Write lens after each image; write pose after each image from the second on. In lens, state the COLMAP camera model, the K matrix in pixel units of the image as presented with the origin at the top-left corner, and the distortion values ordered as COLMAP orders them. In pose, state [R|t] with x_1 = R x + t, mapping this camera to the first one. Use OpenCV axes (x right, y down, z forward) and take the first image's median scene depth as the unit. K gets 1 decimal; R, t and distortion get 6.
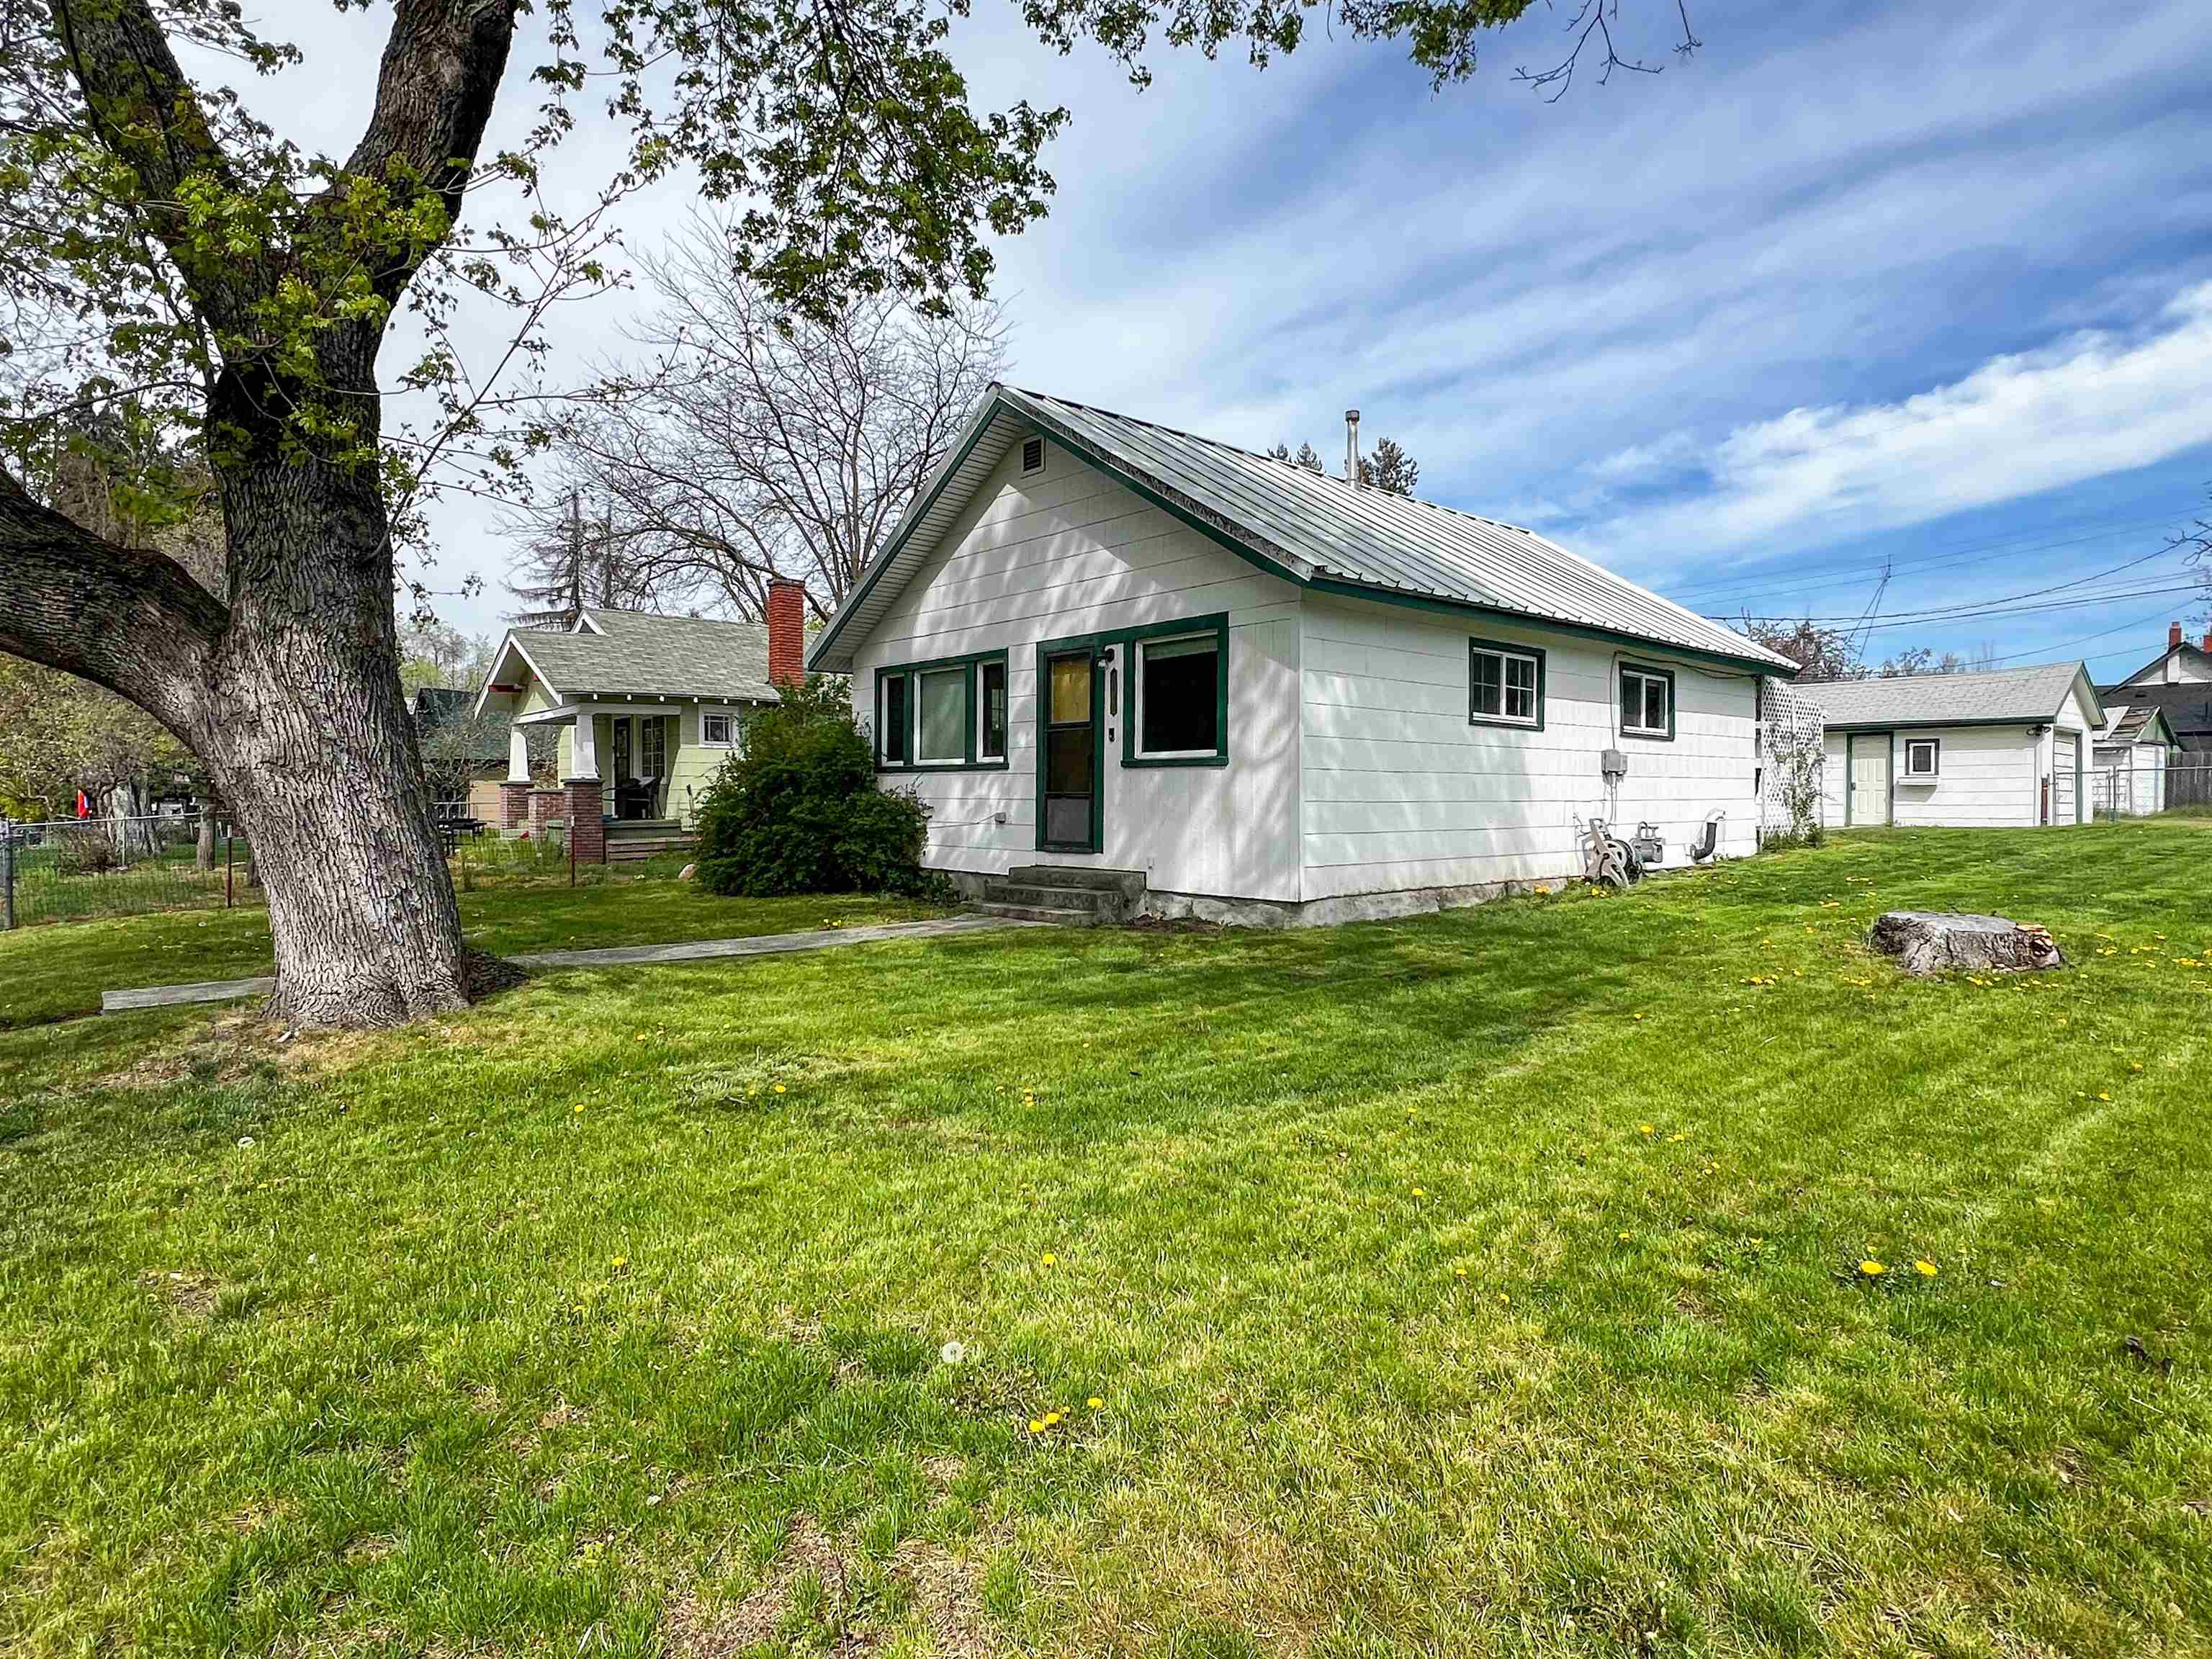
lens RADIAL K [[1185.4, 0, 1102.5], [0, 1185.4, 818.7], [0, 0, 1]] dist [-0.003077, -0.000589]
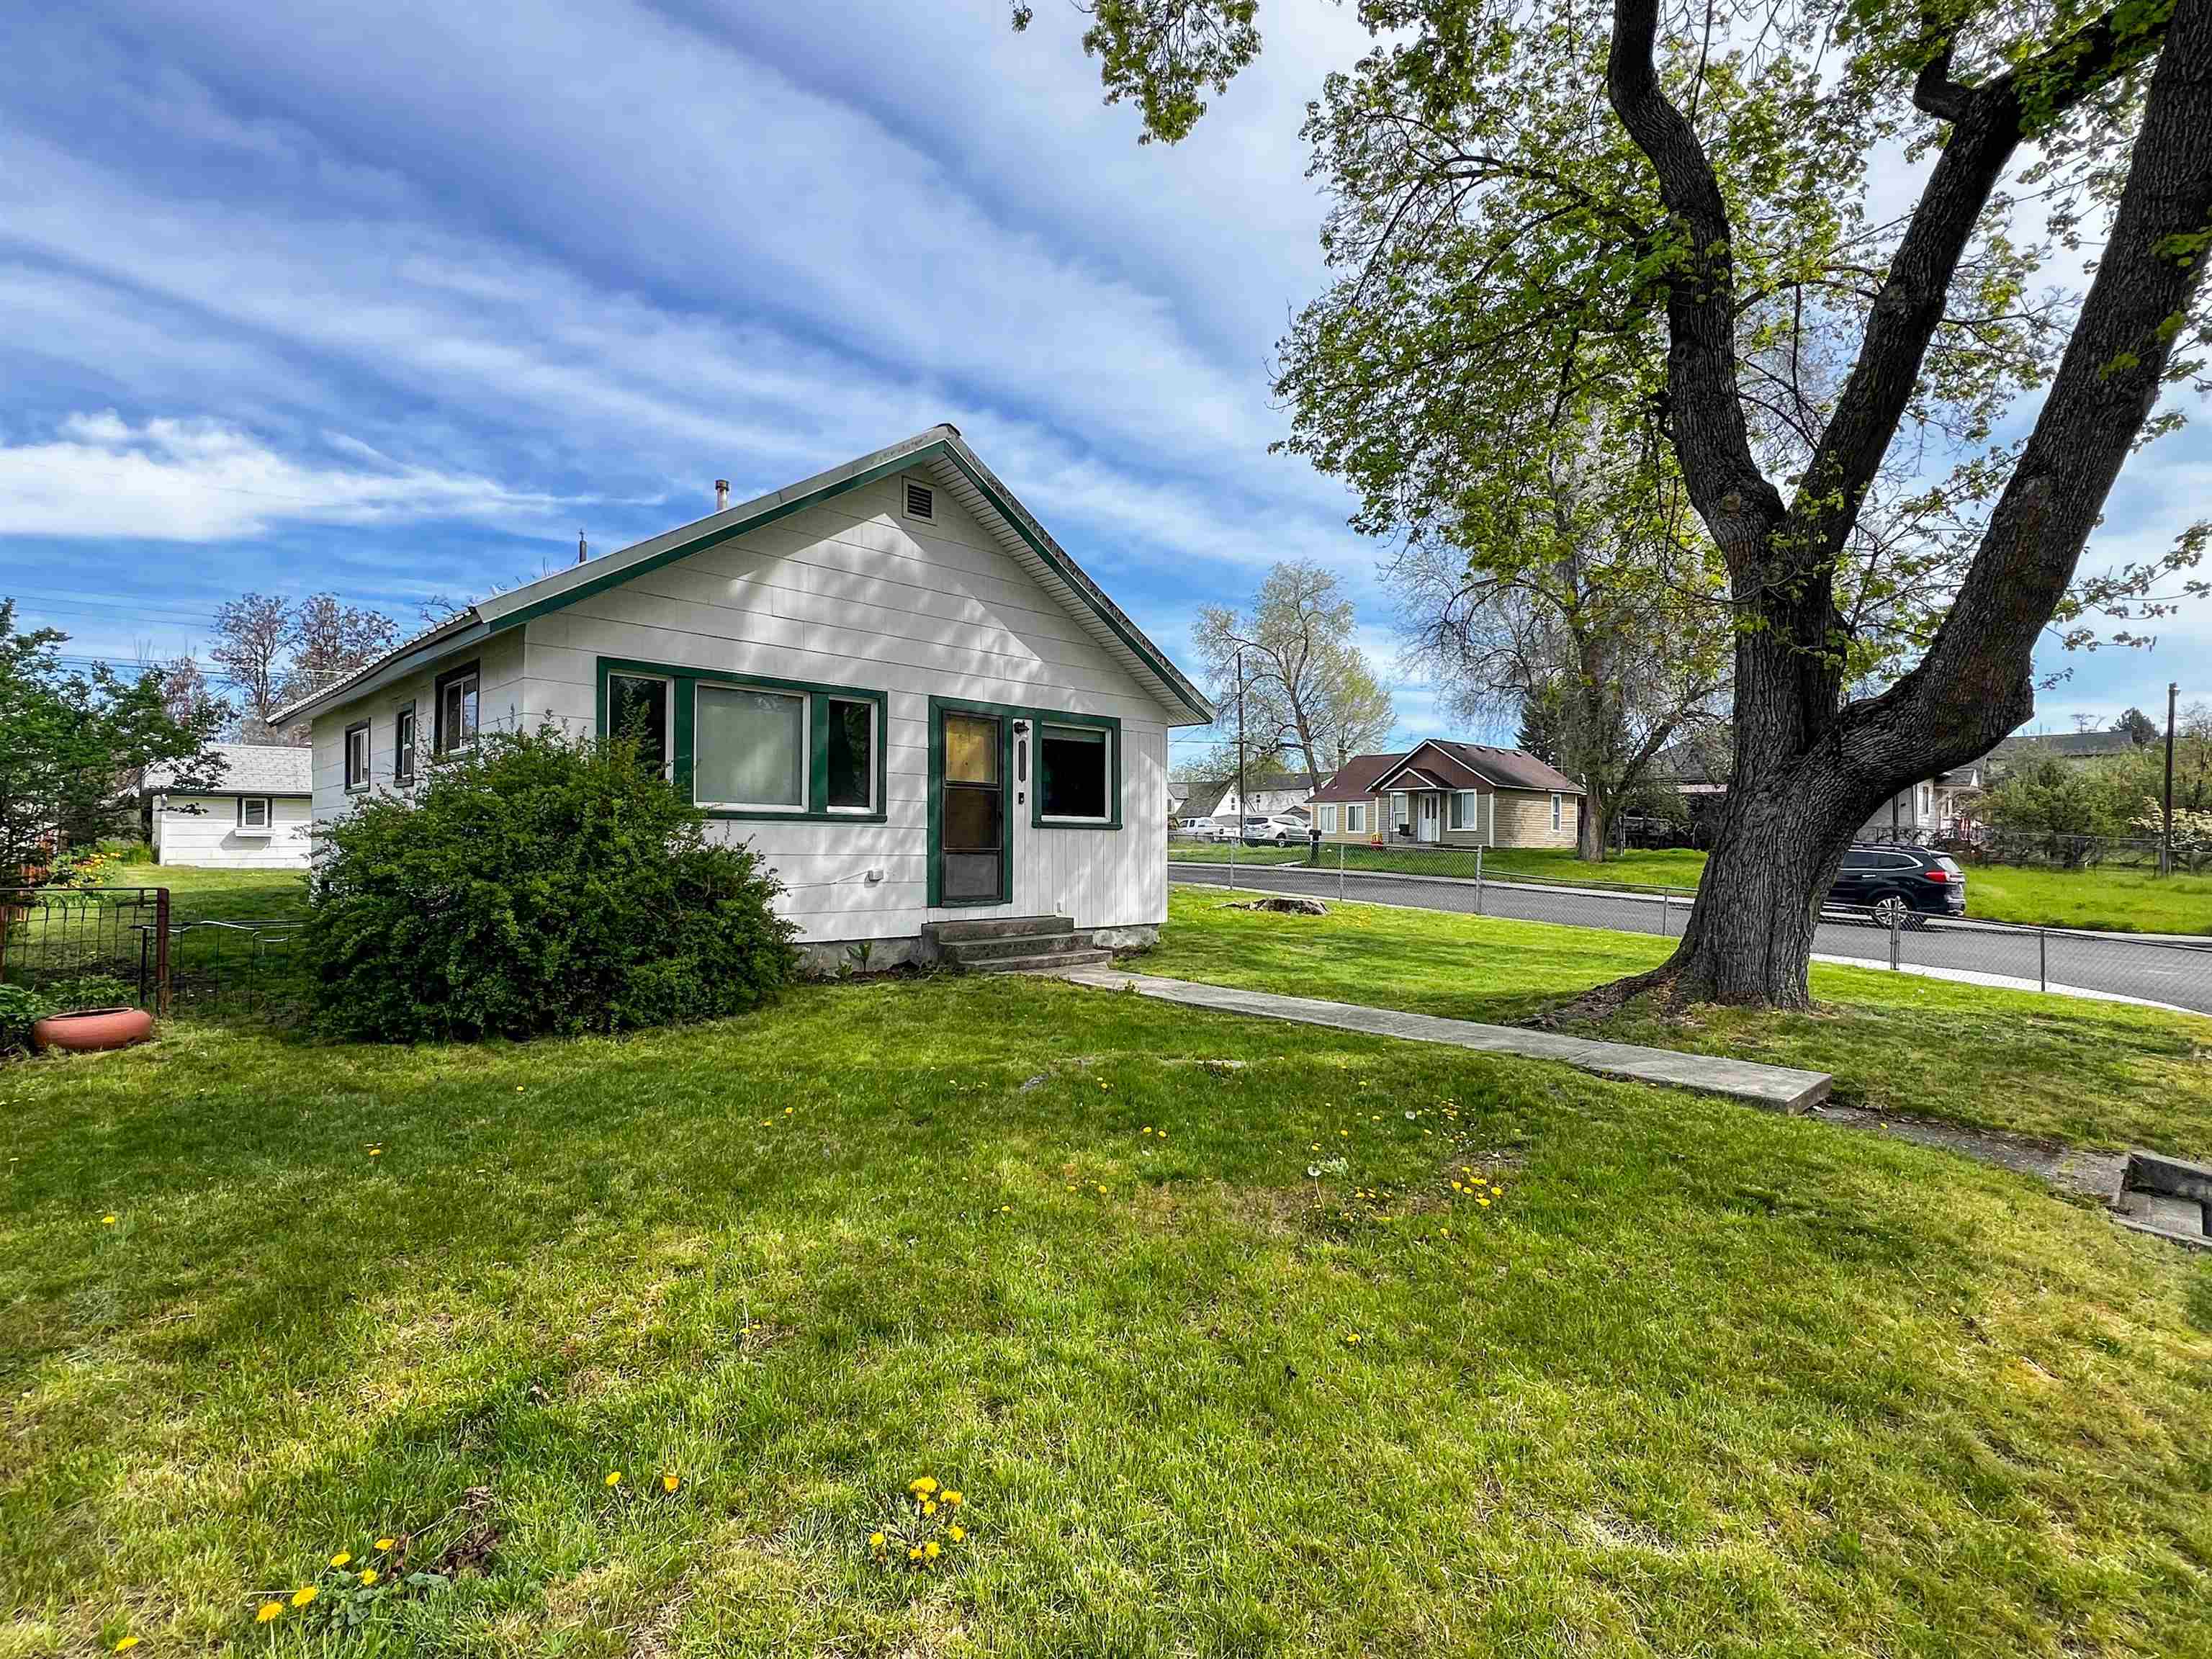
lens RADIAL K [[1051.2, 0, 1060.7], [0, 1051.2, 826.6], [0, 0, 1]] dist [-0.000392, 0.000132]
pose [[-0.015132, 0.013645, 0.999792, -0.953197], [0.008405, 0.999873, -0.013519, -0.028160], [-0.999850, 0.008198, -0.015245, 0.933763]]
